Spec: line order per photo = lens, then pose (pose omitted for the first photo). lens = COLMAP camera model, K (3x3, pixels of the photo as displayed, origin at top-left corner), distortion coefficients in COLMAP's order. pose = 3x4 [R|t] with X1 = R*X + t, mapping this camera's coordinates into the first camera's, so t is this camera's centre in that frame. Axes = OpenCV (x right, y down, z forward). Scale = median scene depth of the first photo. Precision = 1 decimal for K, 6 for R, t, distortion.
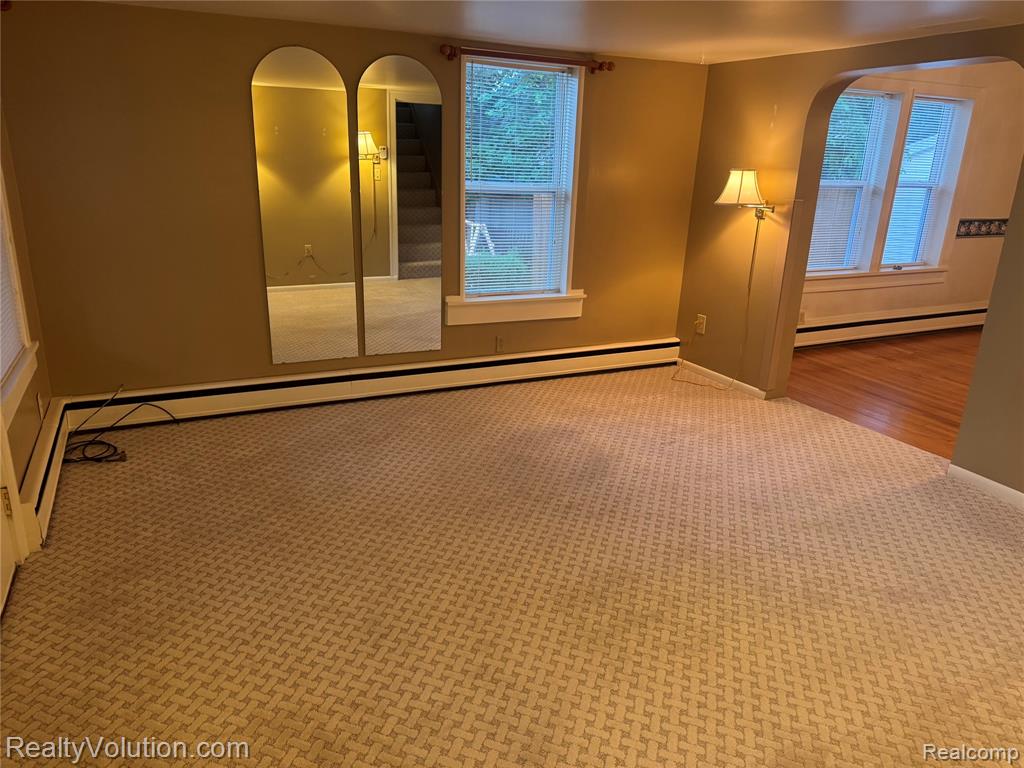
lens RADIAL K [[725.0, 0, 511.2], [0, 725.0, 380.5], [0, 0, 1]] dist [0.087310, -0.108987]
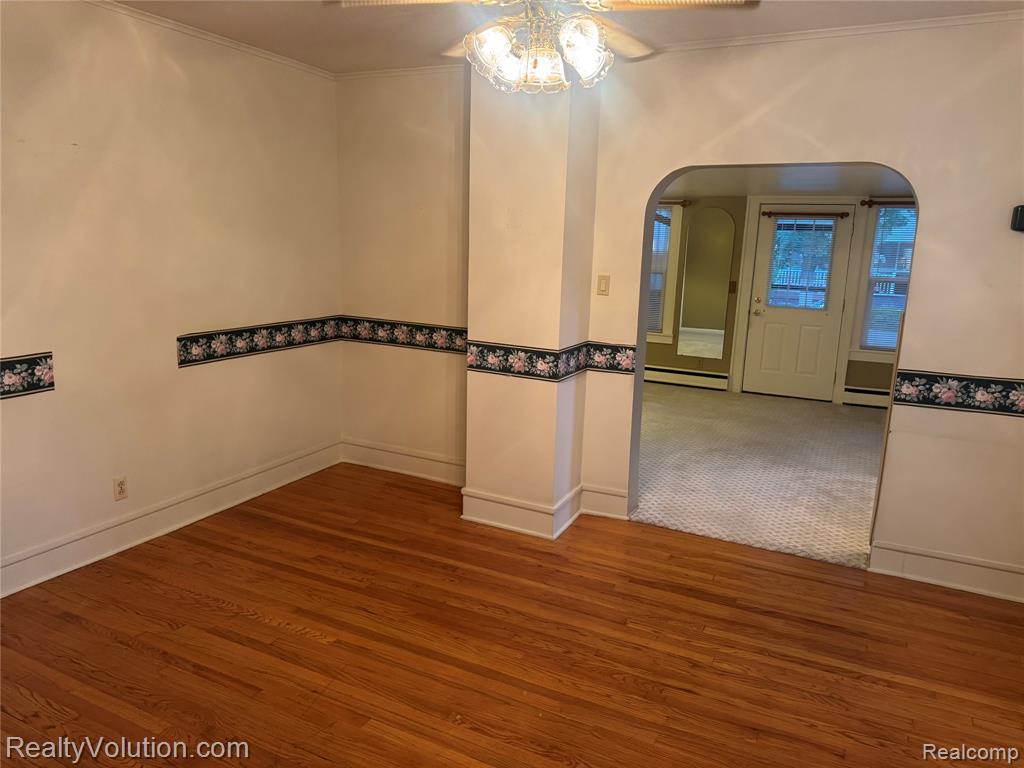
lens RADIAL K [[727.0, 0, 507.0], [0, 727.0, 378.5], [0, 0, 1]] dist [0.106229, -0.147088]
pose [[-0.806245, 0.061628, -0.588363, 0.944311], [-0.225090, 0.887796, 0.401438, -0.314544], [0.547086, 0.456092, -0.701910, 1.052623]]
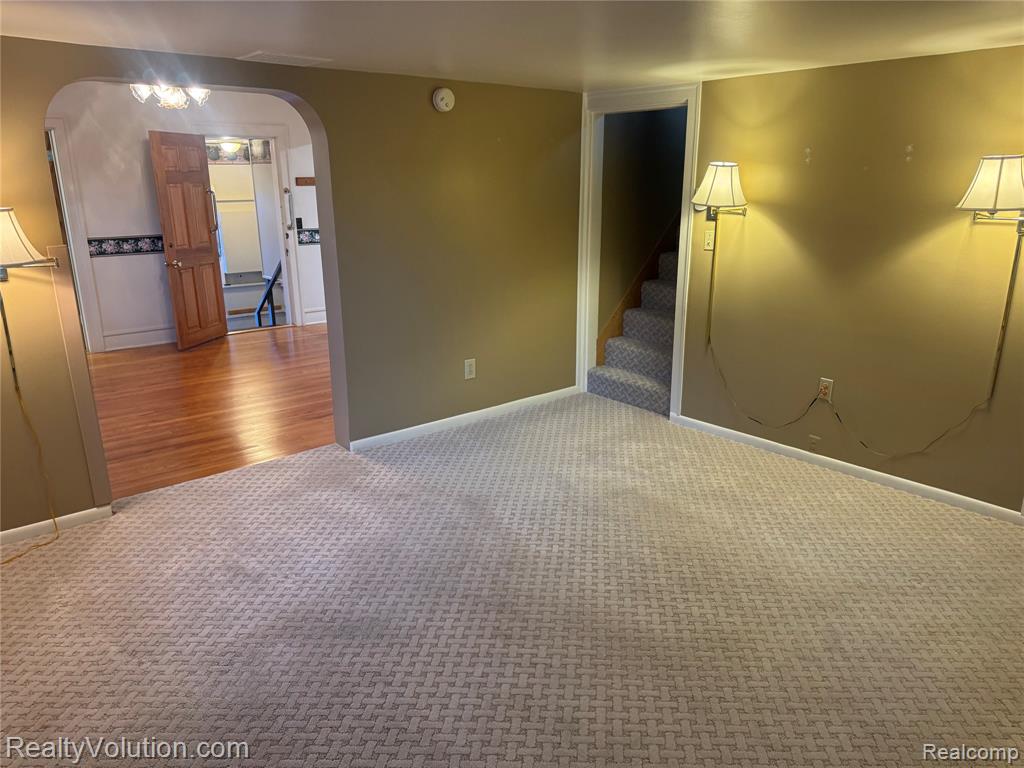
lens RADIAL K [[725.0, 0, 511.2], [0, 725.0, 380.5], [0, 0, 1]] dist [0.087310, -0.108987]
pose [[-0.230044, -0.295236, 0.927316, -0.339037], [0.284268, 0.890929, 0.354171, -0.204077], [-0.930737, 0.345081, -0.121027, 0.552146]]
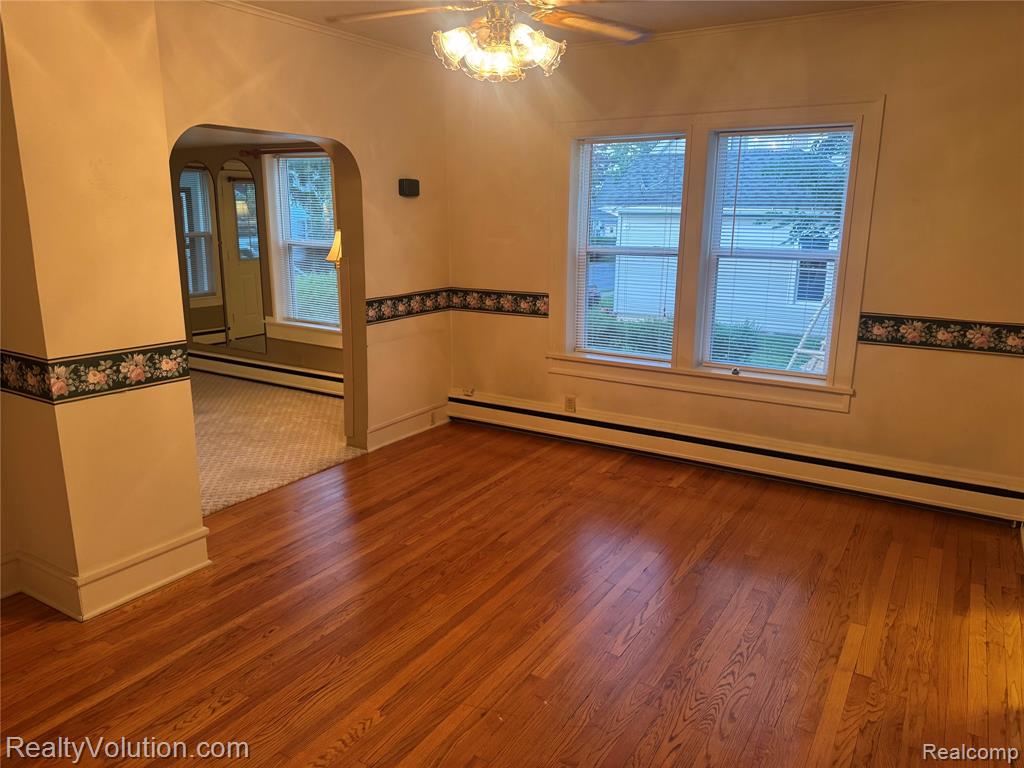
lens RADIAL K [[725.0, 0, 511.2], [0, 725.0, 380.5], [0, 0, 1]] dist [0.087310, -0.108987]
pose [[0.522058, 0.164756, -0.836846, 1.106327], [-0.245214, 0.968734, 0.037748, -0.132837], [0.816900, 0.185499, 0.546136, 0.505586]]
